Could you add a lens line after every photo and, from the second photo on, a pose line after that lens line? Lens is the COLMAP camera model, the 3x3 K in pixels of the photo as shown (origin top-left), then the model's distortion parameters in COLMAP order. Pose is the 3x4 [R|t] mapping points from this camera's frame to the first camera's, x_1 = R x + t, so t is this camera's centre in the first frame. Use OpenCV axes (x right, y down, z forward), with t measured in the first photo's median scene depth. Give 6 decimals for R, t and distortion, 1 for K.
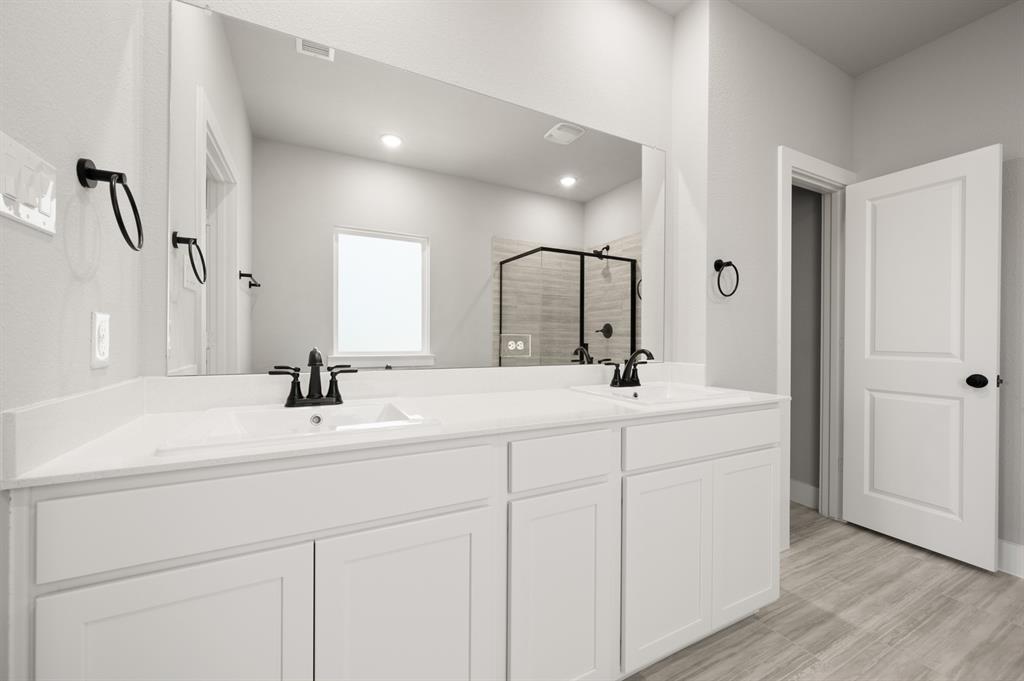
lens RADIAL K [[397.8, 0, 512.0], [0, 397.8, 340.5], [0, 0, 1]] dist [-0.003483, 0.000049]
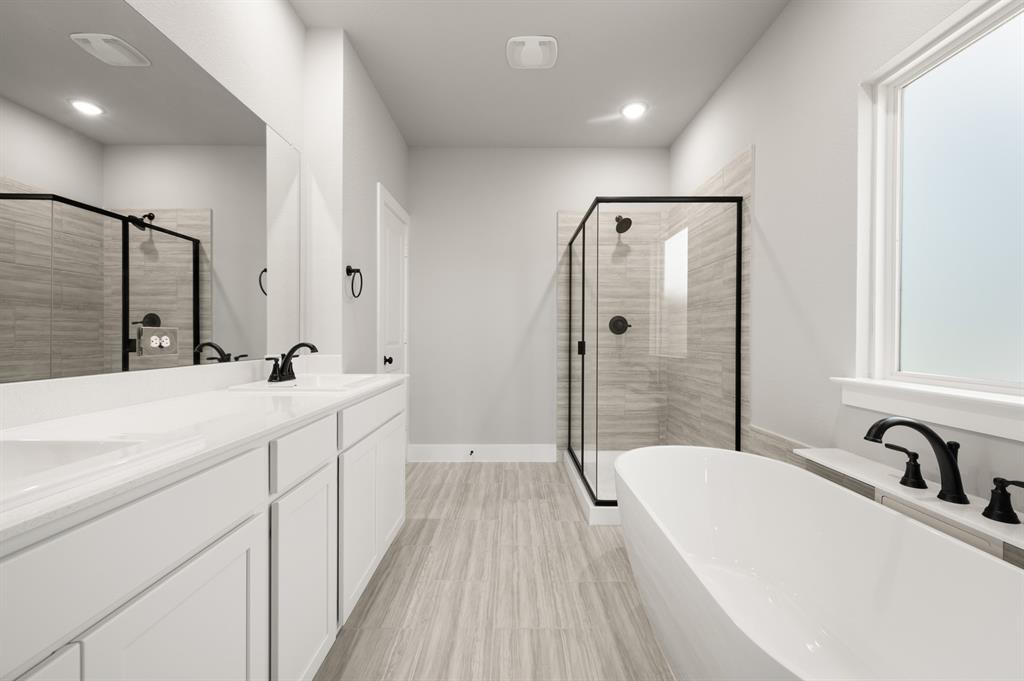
lens RADIAL K [[403.3, 0, 511.4], [0, 403.3, 337.9], [0, 0, 1]] dist [-0.001964, -0.000174]
pose [[0.453253, -0.011177, 0.891312, -0.326797], [0.004249, 0.999937, 0.010378, 0.000224], [-0.891372, -0.000917, 0.453272, 0.027096]]
